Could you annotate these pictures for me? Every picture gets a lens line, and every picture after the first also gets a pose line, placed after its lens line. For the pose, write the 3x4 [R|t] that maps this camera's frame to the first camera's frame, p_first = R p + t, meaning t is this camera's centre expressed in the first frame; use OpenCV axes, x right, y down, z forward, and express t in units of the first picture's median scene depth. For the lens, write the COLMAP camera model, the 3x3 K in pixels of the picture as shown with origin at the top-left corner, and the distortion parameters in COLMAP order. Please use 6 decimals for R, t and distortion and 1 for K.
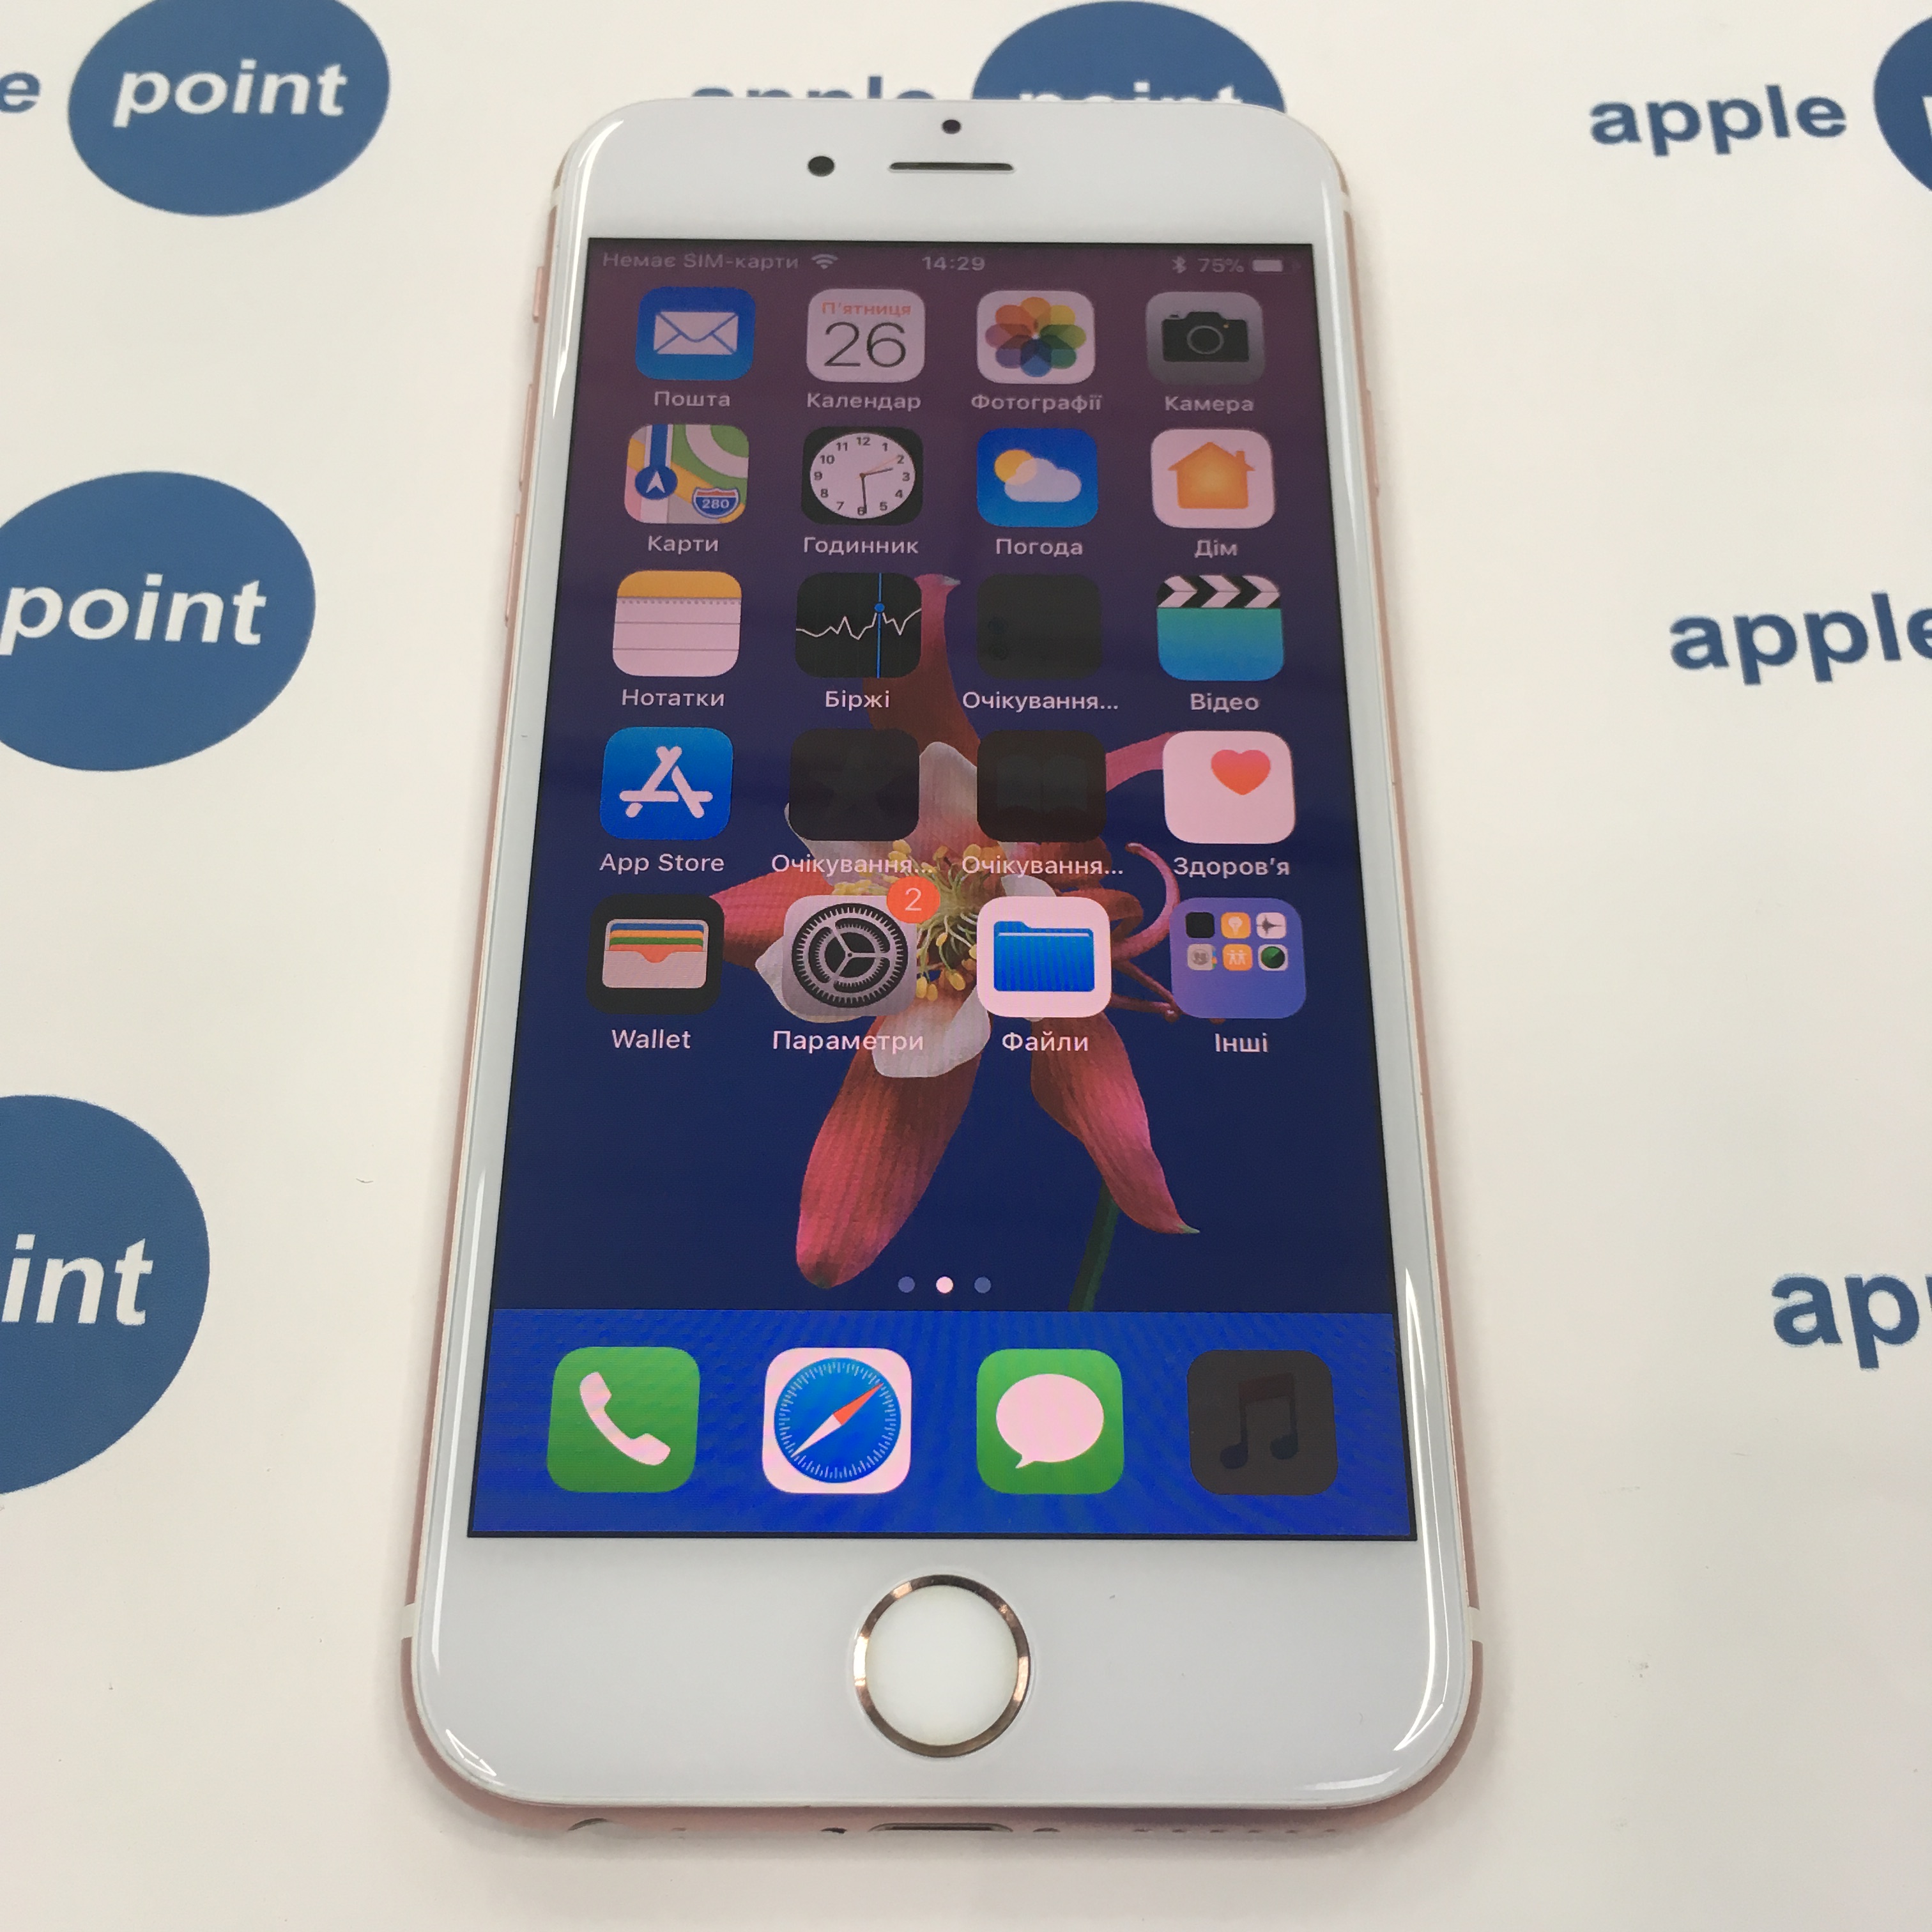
lens RADIAL K [[2254.2, 0, 967.2], [0, 2254.2, 967.1], [0, 0, 1]] dist [0.027667, 0.000000]
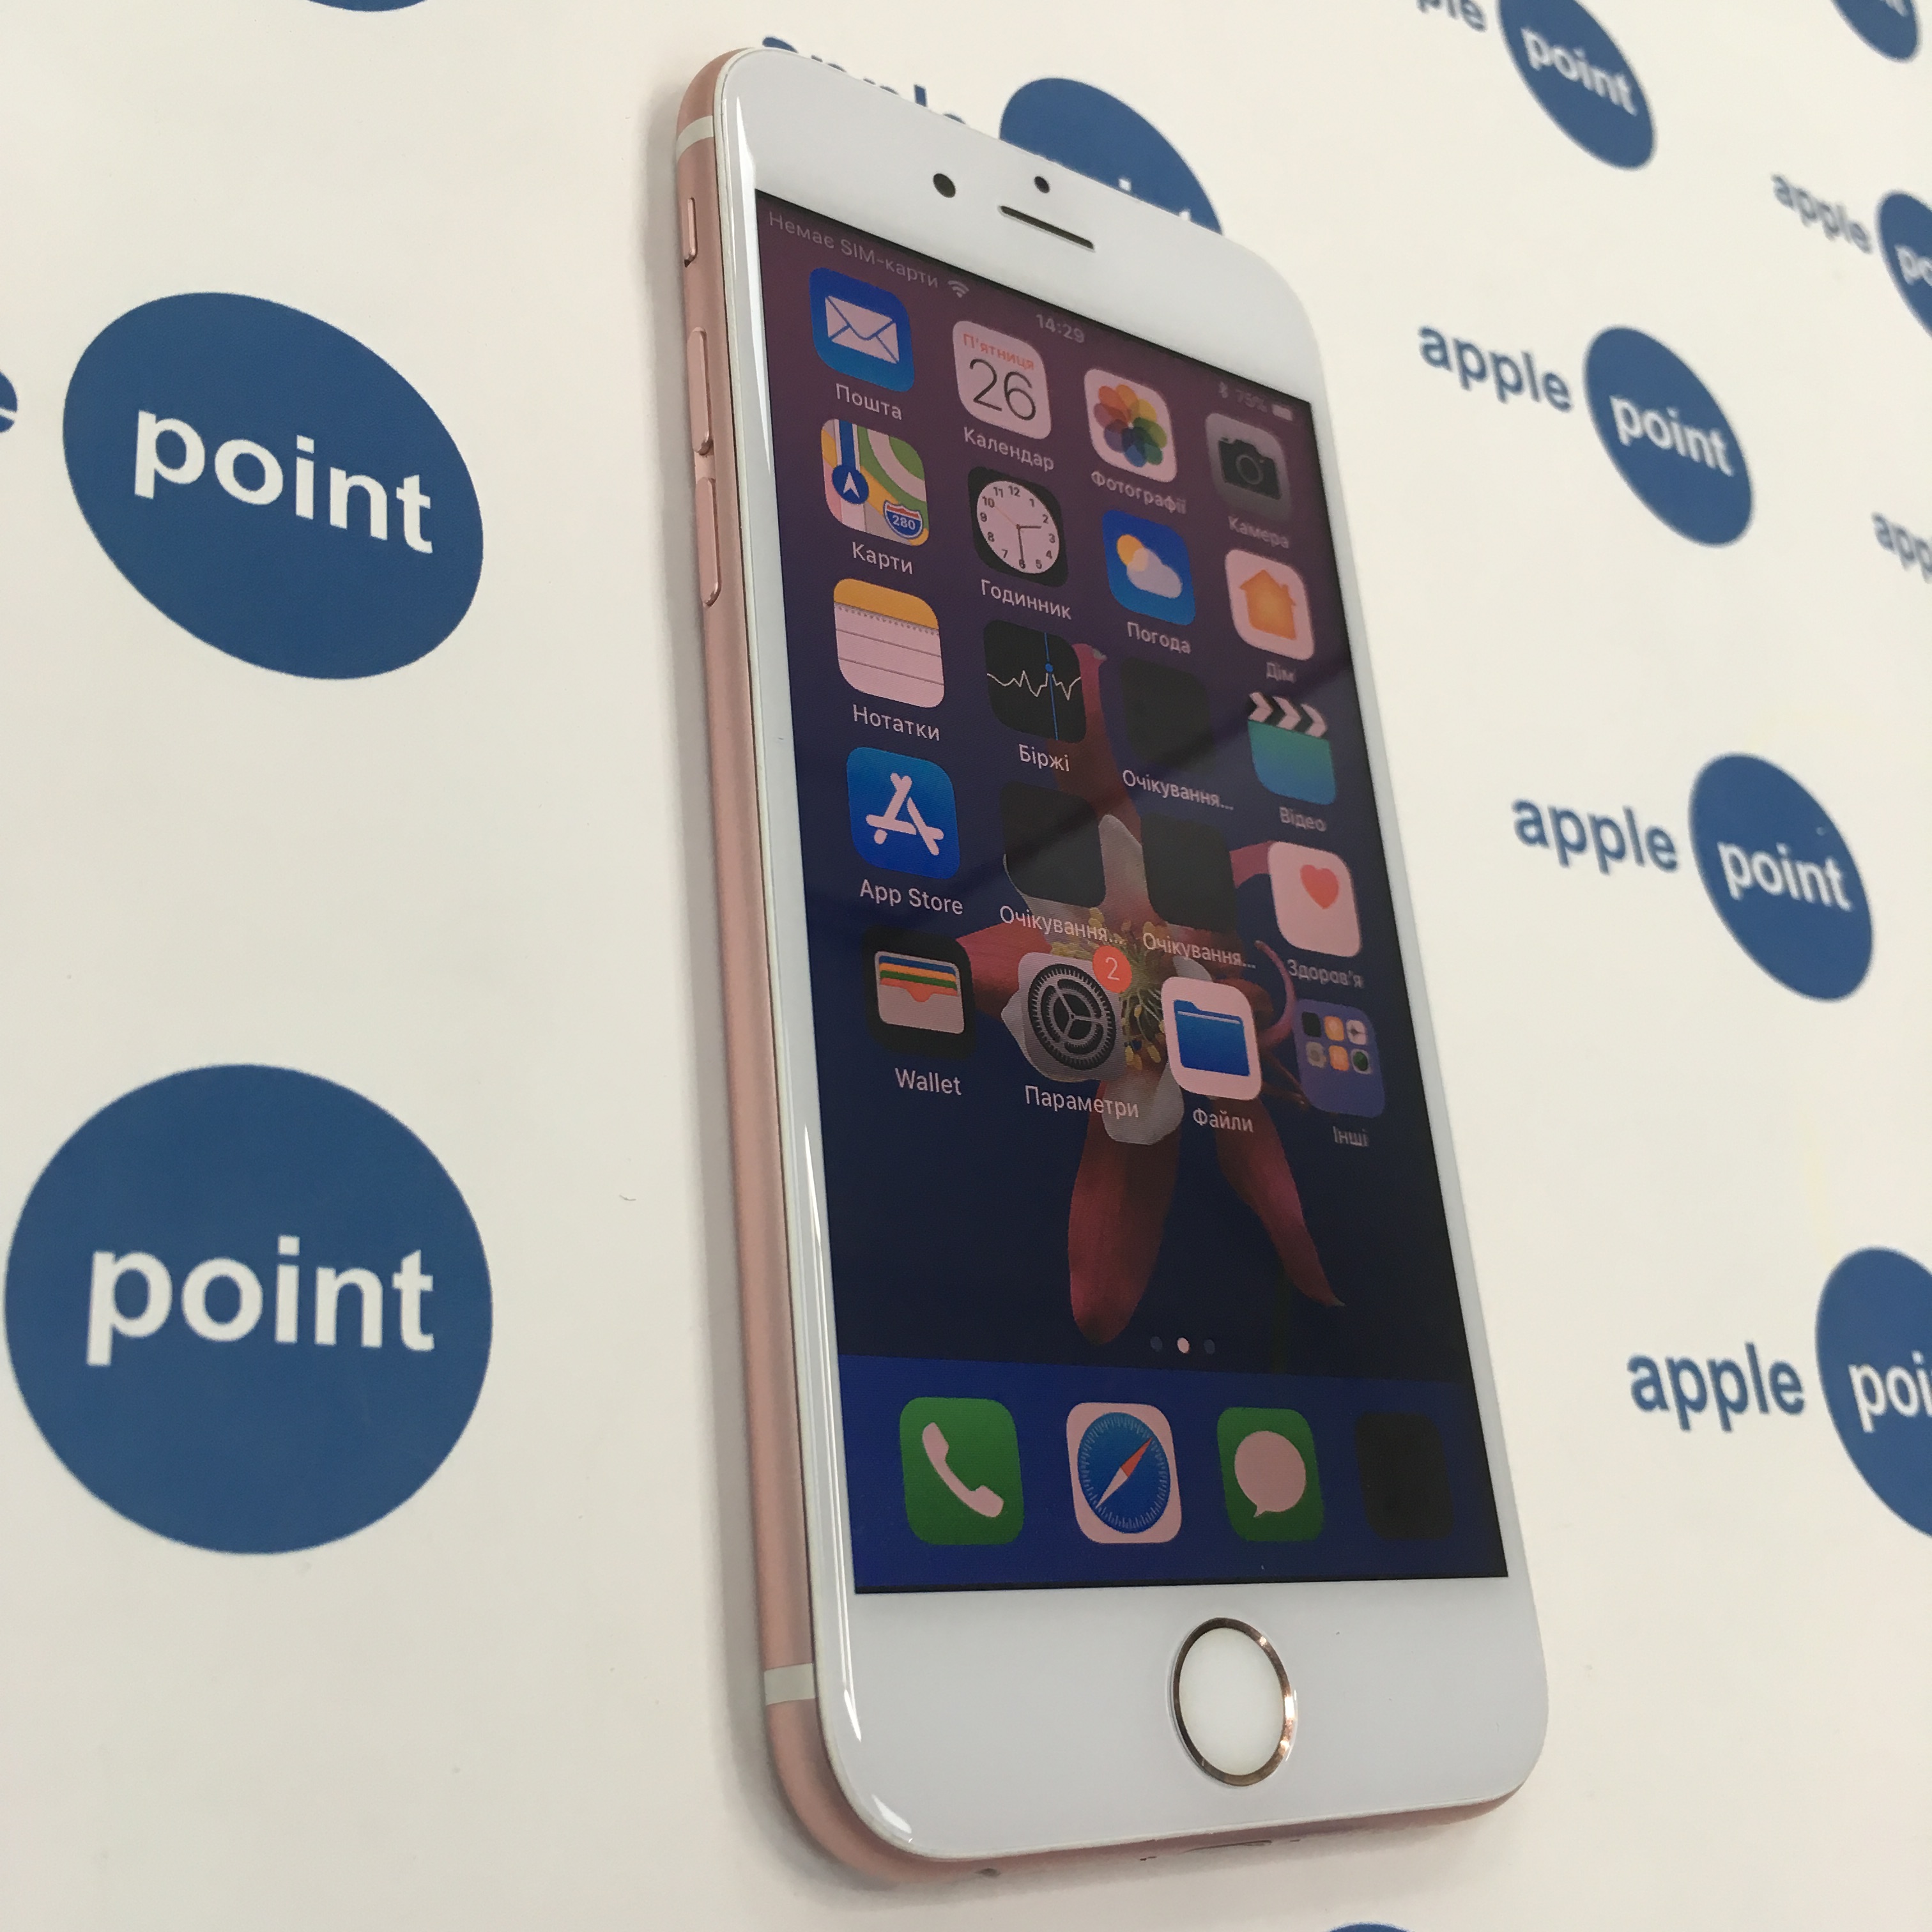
lens RADIAL K [[2254.2, 0, 968.7], [0, 2254.2, 986.9], [0, 0, 1]] dist [0.027667, 0.000000]
pose [[0.817239, 0.125524, 0.562462, -0.664594], [-0.155806, 0.987770, 0.005942, -0.017239], [-0.554838, -0.092491, 0.826801, 0.166500]]
